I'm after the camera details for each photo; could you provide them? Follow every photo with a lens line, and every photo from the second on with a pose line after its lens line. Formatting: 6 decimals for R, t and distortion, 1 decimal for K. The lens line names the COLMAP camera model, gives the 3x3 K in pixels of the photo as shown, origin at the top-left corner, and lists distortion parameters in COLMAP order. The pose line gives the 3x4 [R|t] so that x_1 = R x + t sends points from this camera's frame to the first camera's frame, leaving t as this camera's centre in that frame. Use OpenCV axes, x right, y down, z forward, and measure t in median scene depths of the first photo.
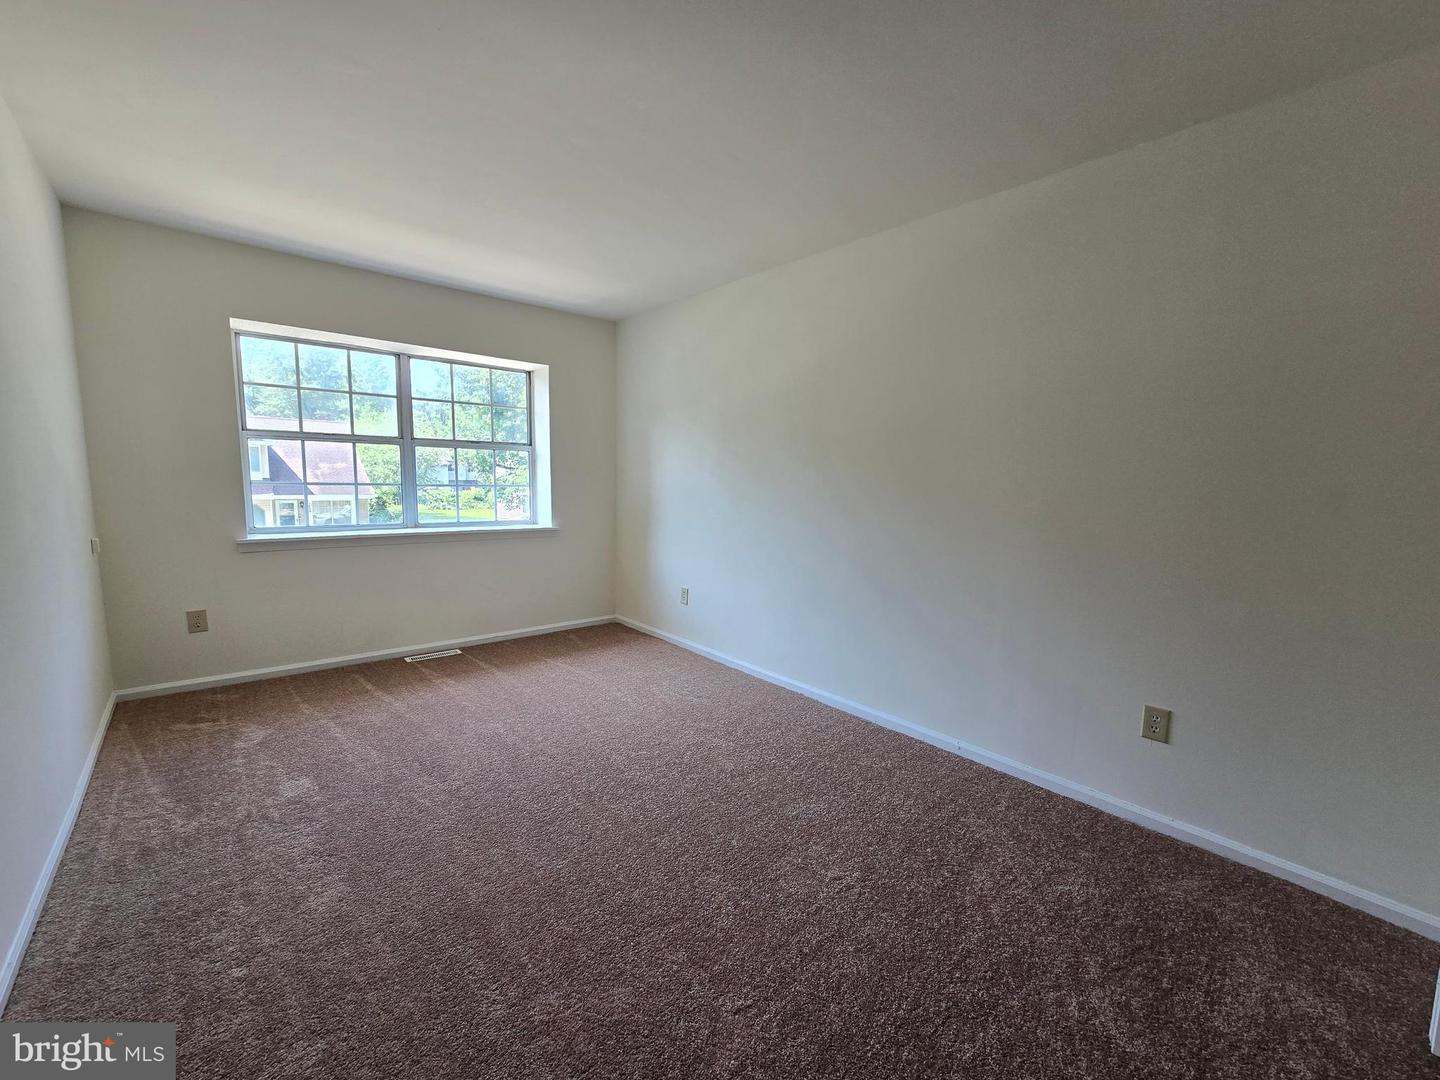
lens RADIAL K [[574.1, 0, 722.0], [0, 574.1, 543.1], [0, 0, 1]] dist [-0.011398, 0.000413]
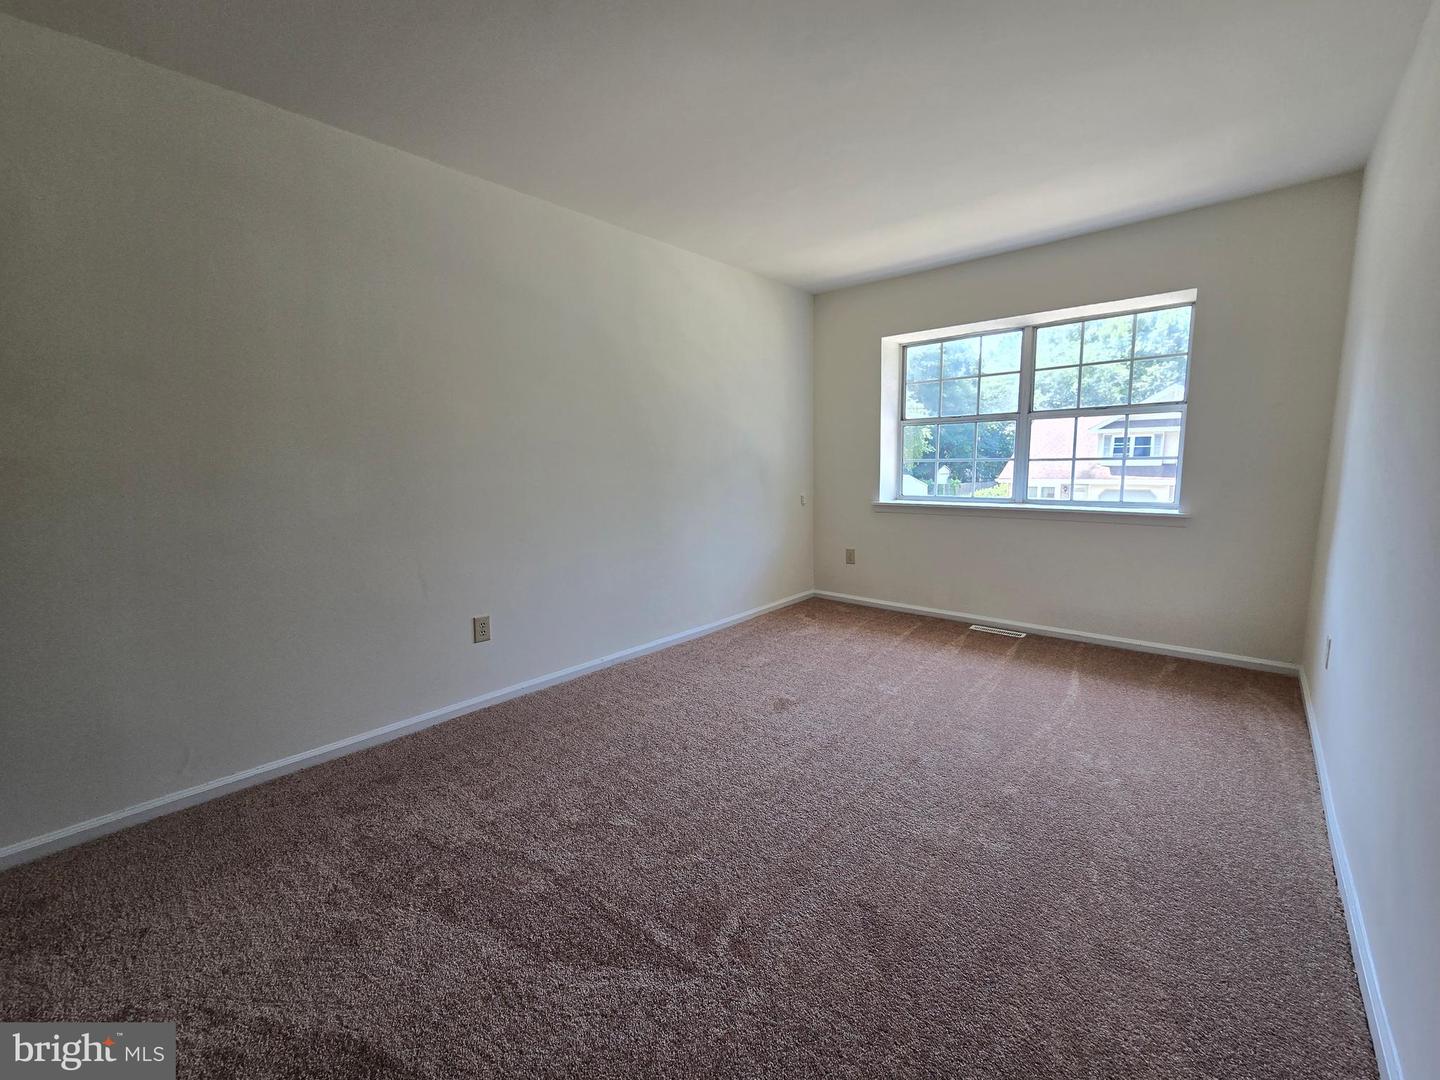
lens RADIAL K [[591.5, 0, 723.3], [0, 591.5, 546.2], [0, 0, 1]] dist [0.002393, -0.000192]
pose [[0.138197, 0.125895, -0.982371, 0.436312], [-0.085531, 0.989699, 0.114802, -0.028753], [0.986705, 0.068158, 0.147542, 0.371576]]
